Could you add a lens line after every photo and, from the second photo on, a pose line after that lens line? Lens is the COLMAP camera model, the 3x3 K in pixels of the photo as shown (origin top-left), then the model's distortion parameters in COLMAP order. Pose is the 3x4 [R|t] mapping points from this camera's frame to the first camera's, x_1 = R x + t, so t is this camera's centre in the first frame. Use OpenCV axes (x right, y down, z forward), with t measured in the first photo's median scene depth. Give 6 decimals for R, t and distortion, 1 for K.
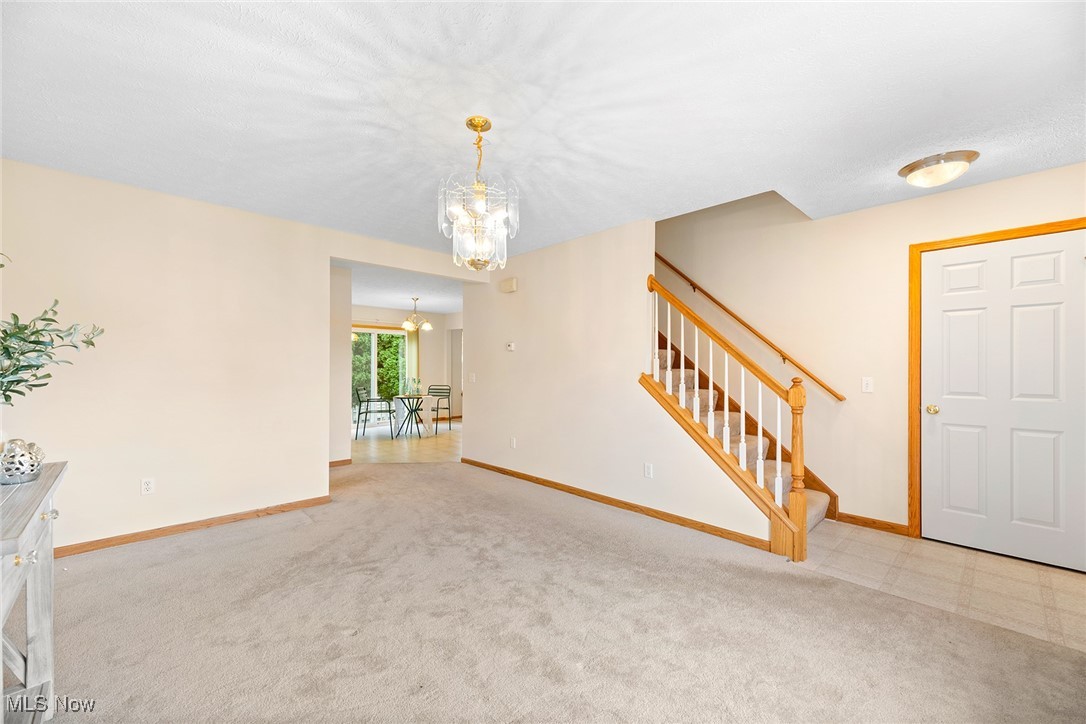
lens RADIAL K [[437.0, 0, 548.0], [0, 437.0, 367.8], [0, 0, 1]] dist [0.013956, -0.002809]
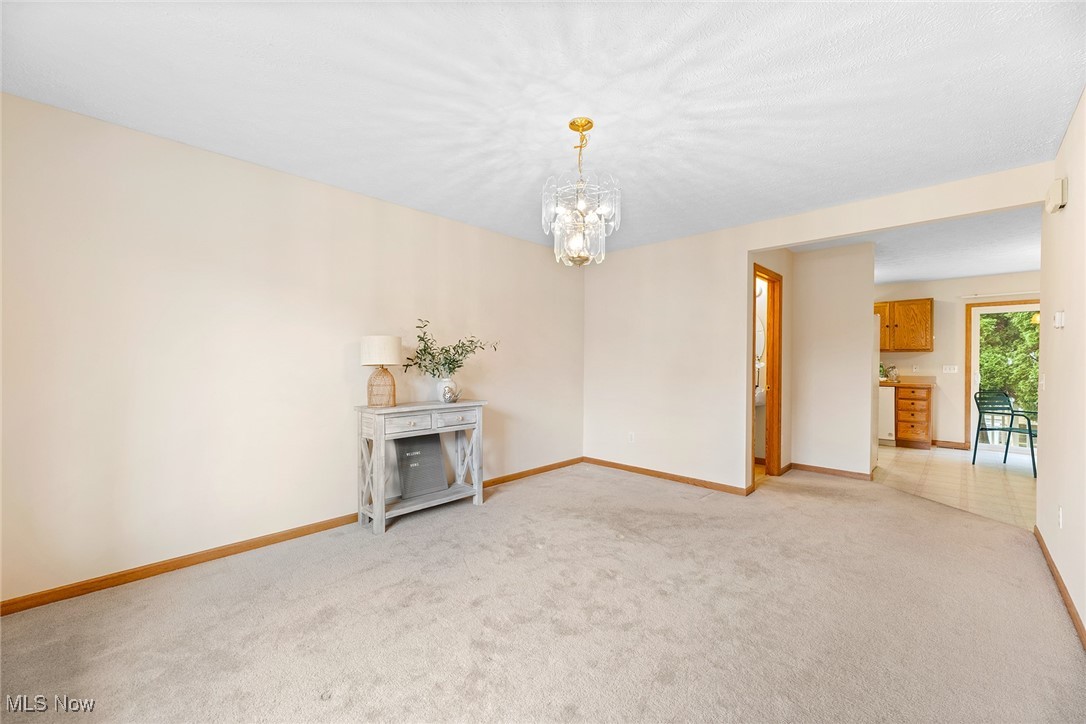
lens RADIAL K [[437.0, 0, 533.0], [0, 437.0, 360.8], [0, 0, 1]] dist [0.013956, -0.002809]
pose [[0.023657, -0.000601, -0.999720, 0.553870], [-0.008269, 0.999965, -0.000797, 0.003660], [0.999686, 0.008285, 0.023652, 0.548274]]
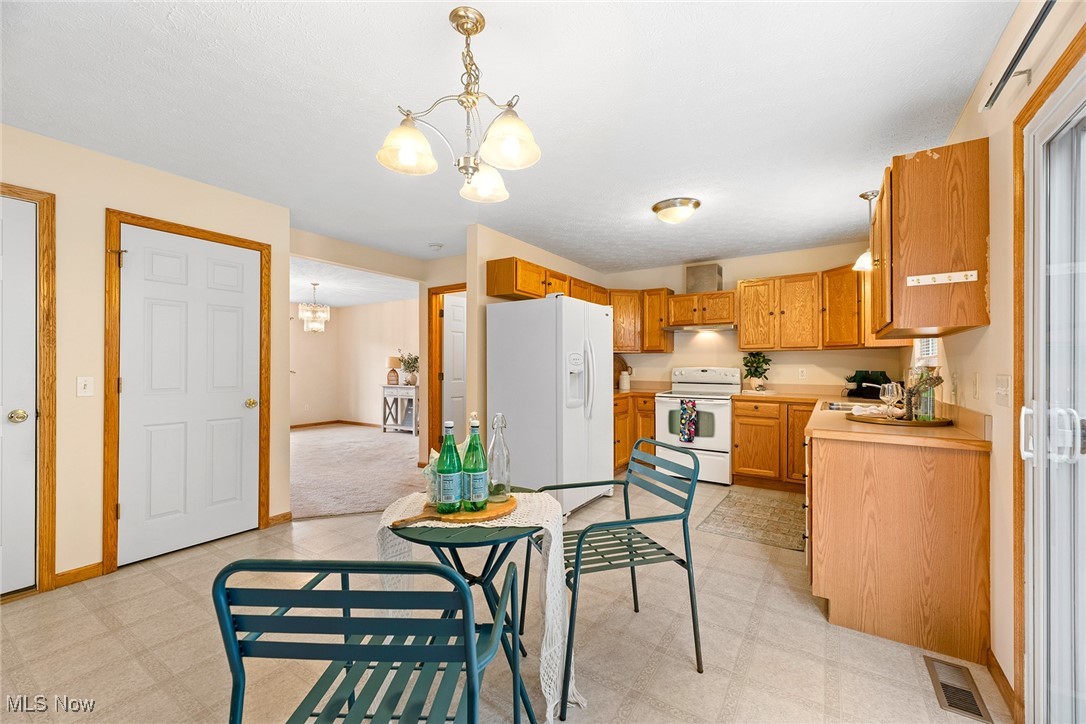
lens RADIAL K [[437.0, 0, 540.7], [0, 437.0, 364.8], [0, 0, 1]] dist [0.013956, -0.002809]
pose [[-0.977097, -0.002178, -0.212782, -0.646928], [-0.002321, 0.999997, 0.000418, -0.004378], [0.212780, 0.000902, -0.977100, 2.667522]]
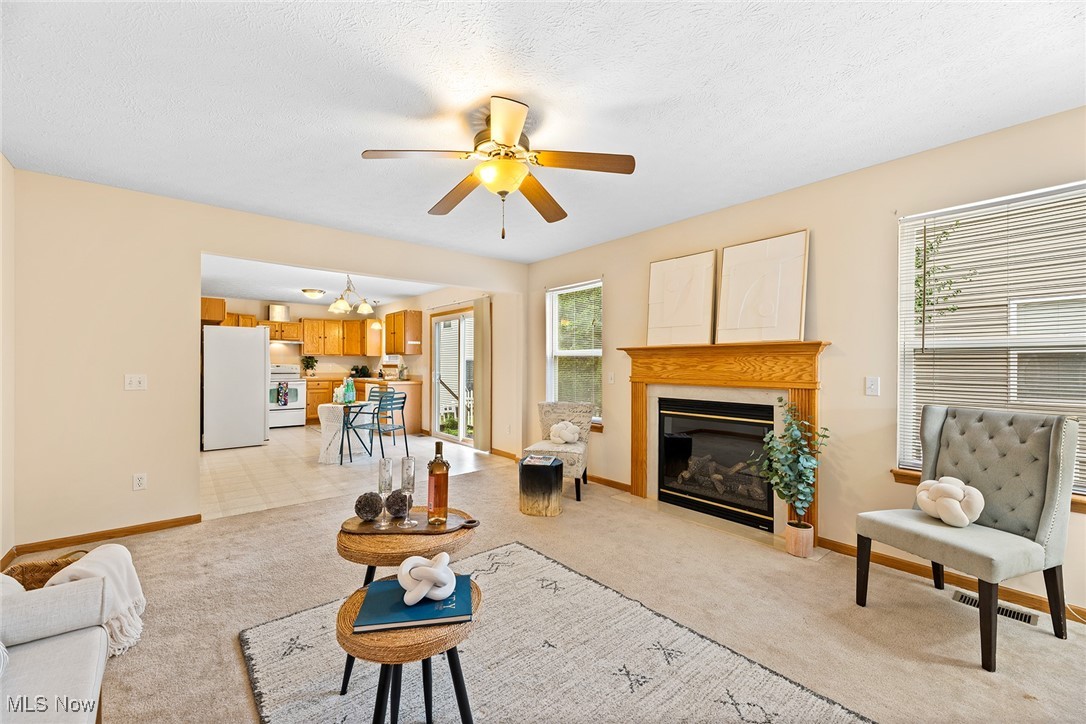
lens RADIAL K [[437.0, 0, 543.0], [0, 437.0, 364.3], [0, 0, 1]] dist [0.013956, -0.002809]
pose [[-0.070789, 0.000236, -0.997491, 0.890274], [-0.005331, 0.999986, 0.000615, -0.006810], [0.997477, 0.005361, -0.070787, 3.041973]]
